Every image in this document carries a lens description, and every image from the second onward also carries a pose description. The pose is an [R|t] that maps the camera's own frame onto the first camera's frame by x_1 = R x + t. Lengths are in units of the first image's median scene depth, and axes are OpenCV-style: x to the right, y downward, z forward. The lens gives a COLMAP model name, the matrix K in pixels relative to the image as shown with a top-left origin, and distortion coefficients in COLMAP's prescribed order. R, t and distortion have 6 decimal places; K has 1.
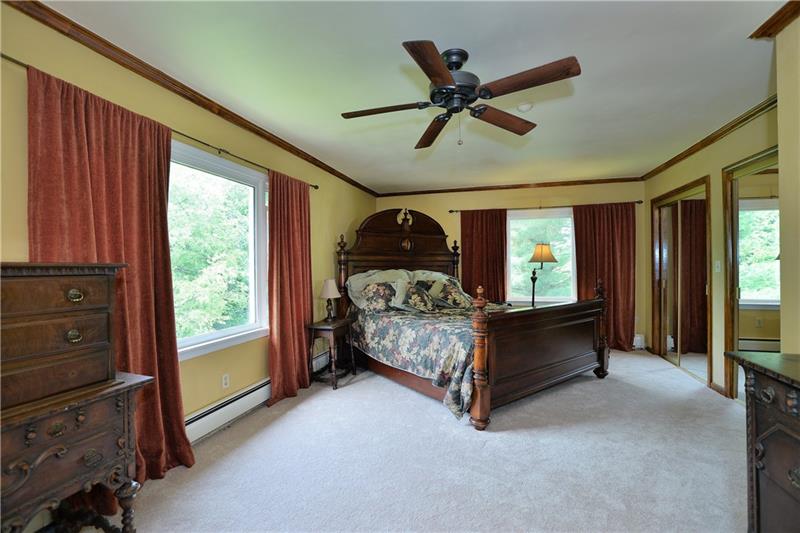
lens RADIAL K [[350.9, 0, 399.0], [0, 350.9, 269.2], [0, 0, 1]] dist [0.001297, -0.000025]
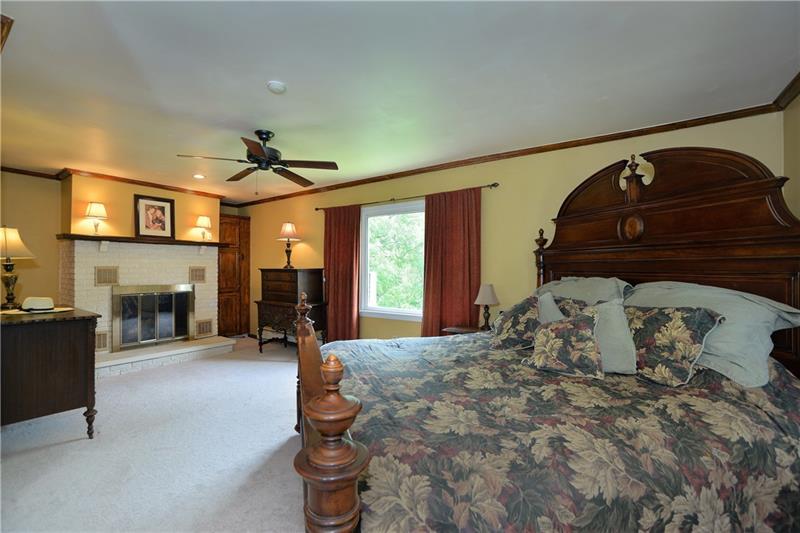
lens RADIAL K [[350.9, 0, 399.1], [0, 350.9, 265.5], [0, 0, 1]] dist [0.001297, -0.000025]
pose [[-0.346191, 0.016041, -0.938027, 0.663205], [0.001426, 0.999862, 0.016572, -0.030840], [0.938163, 0.004400, -0.346166, 0.968595]]
